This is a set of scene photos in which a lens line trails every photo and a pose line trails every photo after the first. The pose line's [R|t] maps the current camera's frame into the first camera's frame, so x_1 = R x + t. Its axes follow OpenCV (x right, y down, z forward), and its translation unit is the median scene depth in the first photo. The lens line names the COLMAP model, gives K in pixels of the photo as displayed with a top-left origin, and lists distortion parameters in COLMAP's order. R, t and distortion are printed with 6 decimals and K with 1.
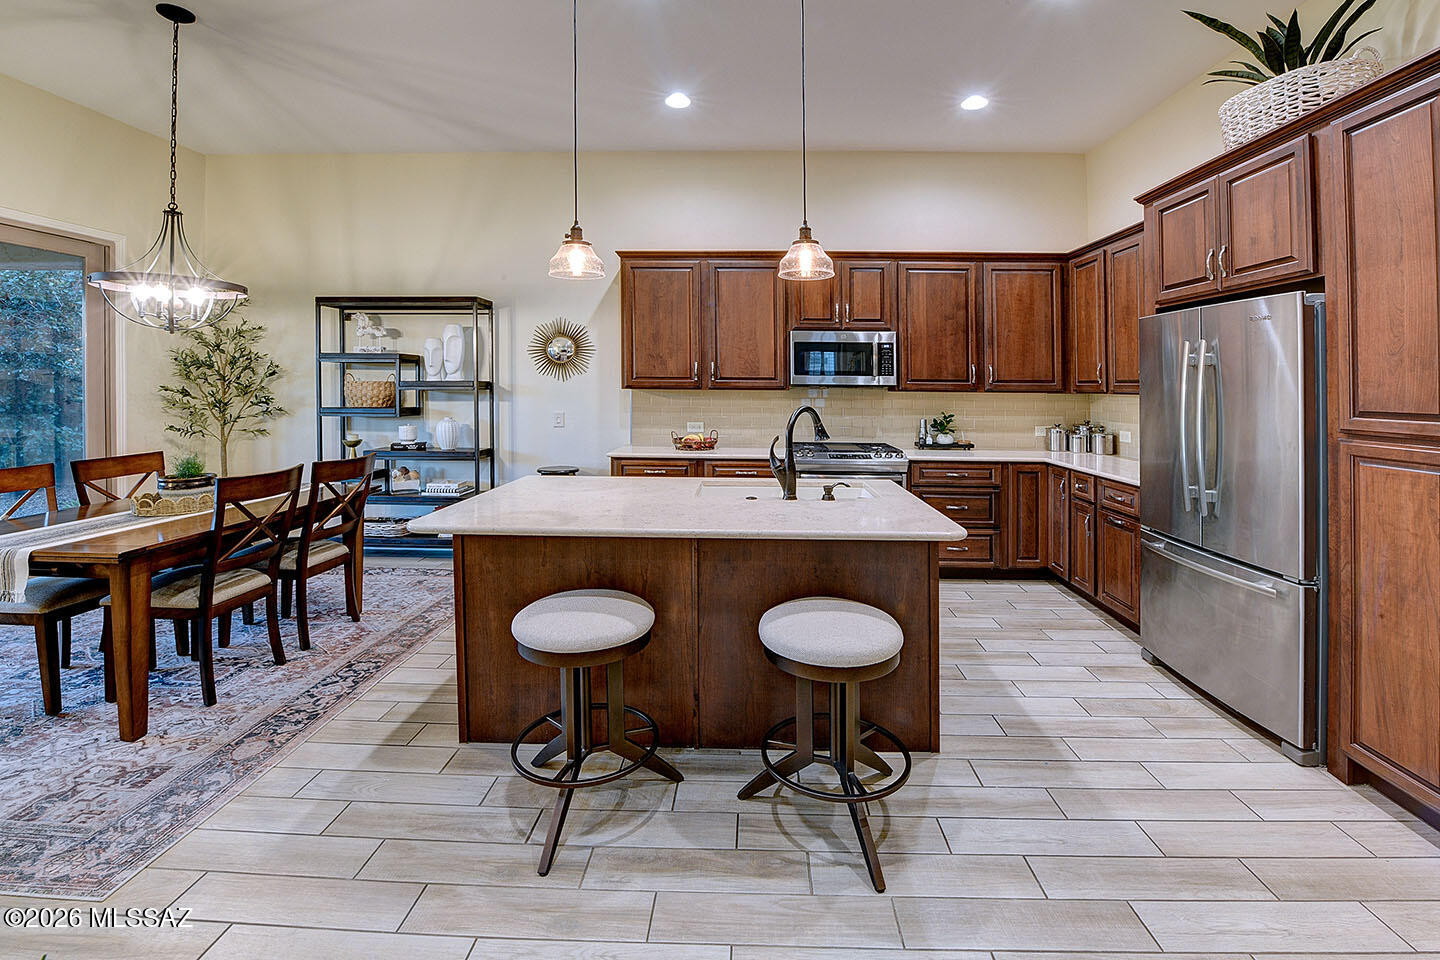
lens RADIAL K [[607.1, 0, 736.5], [0, 607.1, 394.8], [0, 0, 1]] dist [-0.015844, -0.000616]
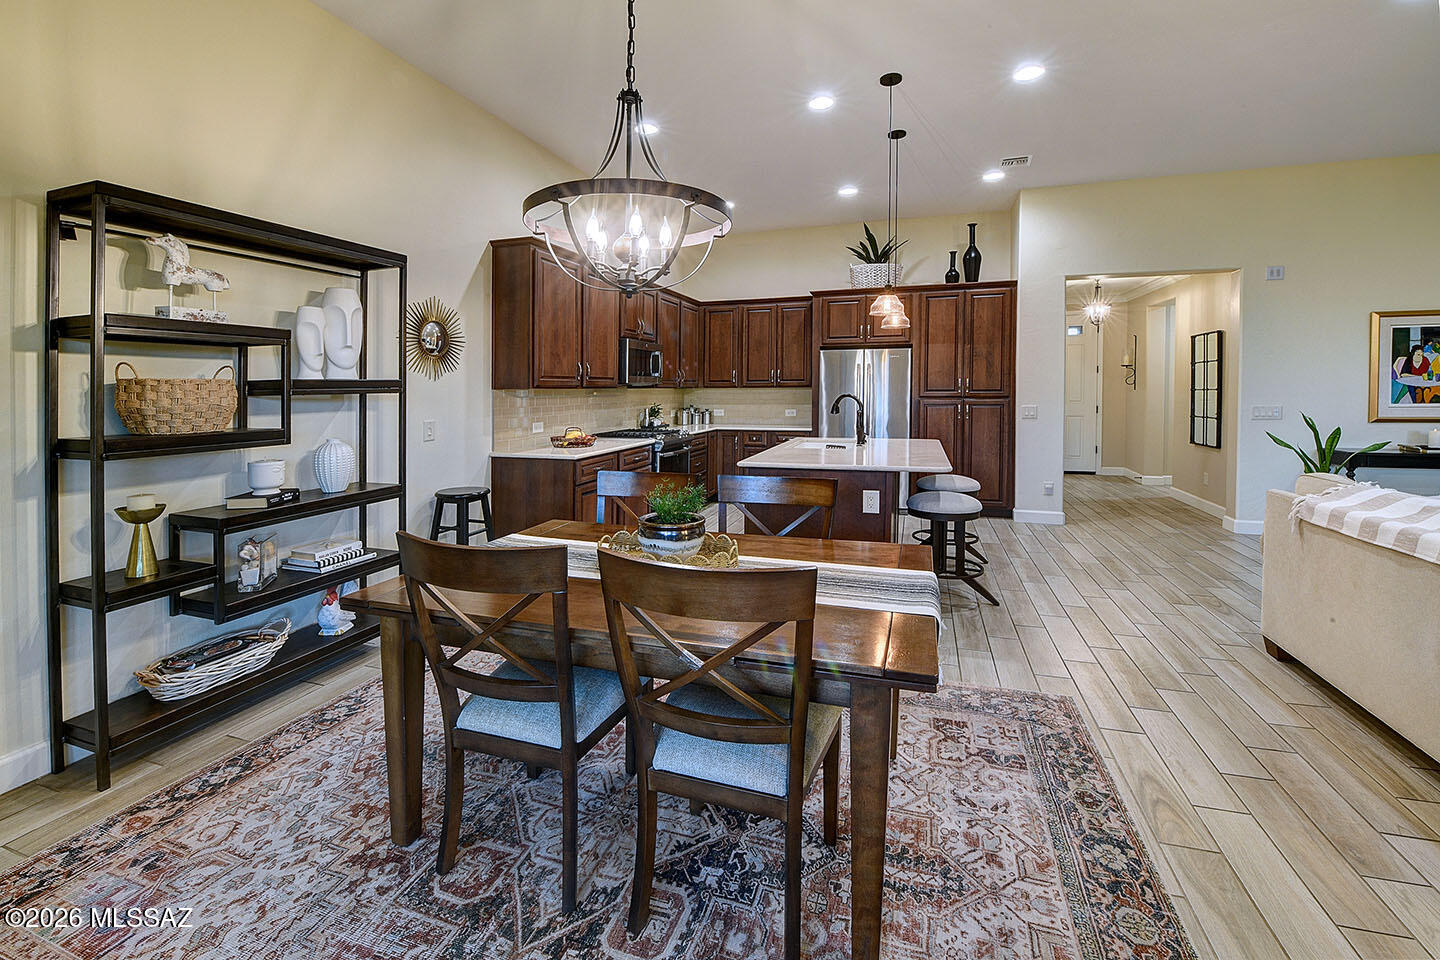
lens RADIAL K [[569.8, 0, 732.2], [0, 569.8, 391.0], [0, 0, 1]] dist [-0.015343, -0.000182]
pose [[0.311988, -0.015071, 0.949966, -1.488740], [0.024048, 0.999679, 0.007962, -0.009874], [-0.949781, 0.020361, 0.312251, 0.726876]]
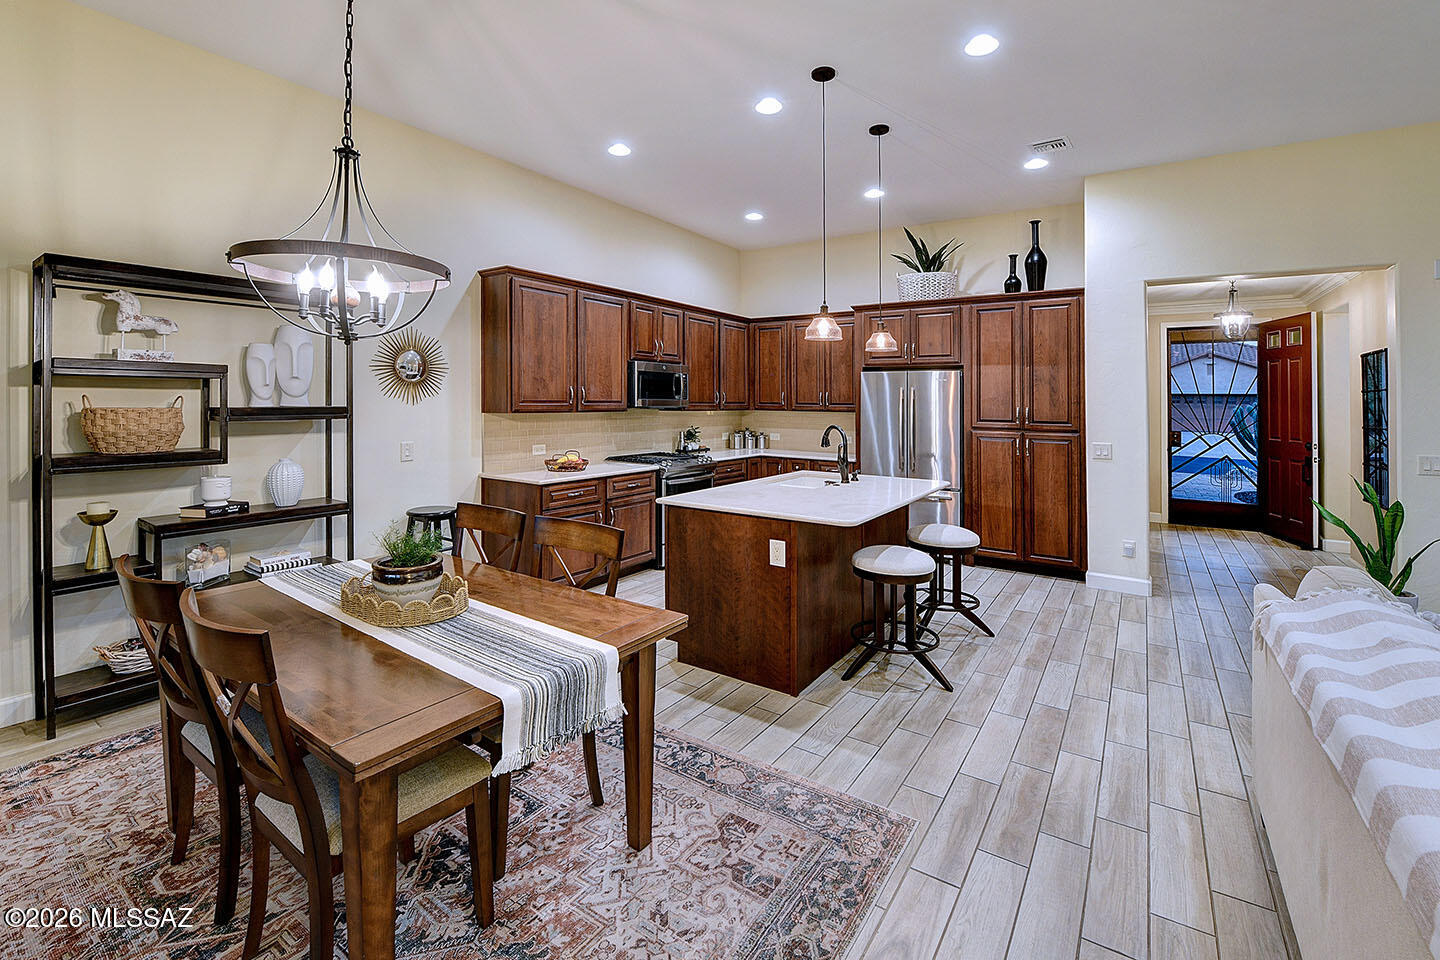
lens RADIAL K [[607.1, 0, 736.5], [0, 607.1, 394.8], [0, 0, 1]] dist [-0.015844, -0.000616]
pose [[0.550352, 0.005733, 0.834913, -1.271836], [0.008357, 0.999889, -0.012374, -0.038828], [-0.834891, 0.013788, 0.550243, 0.309321]]
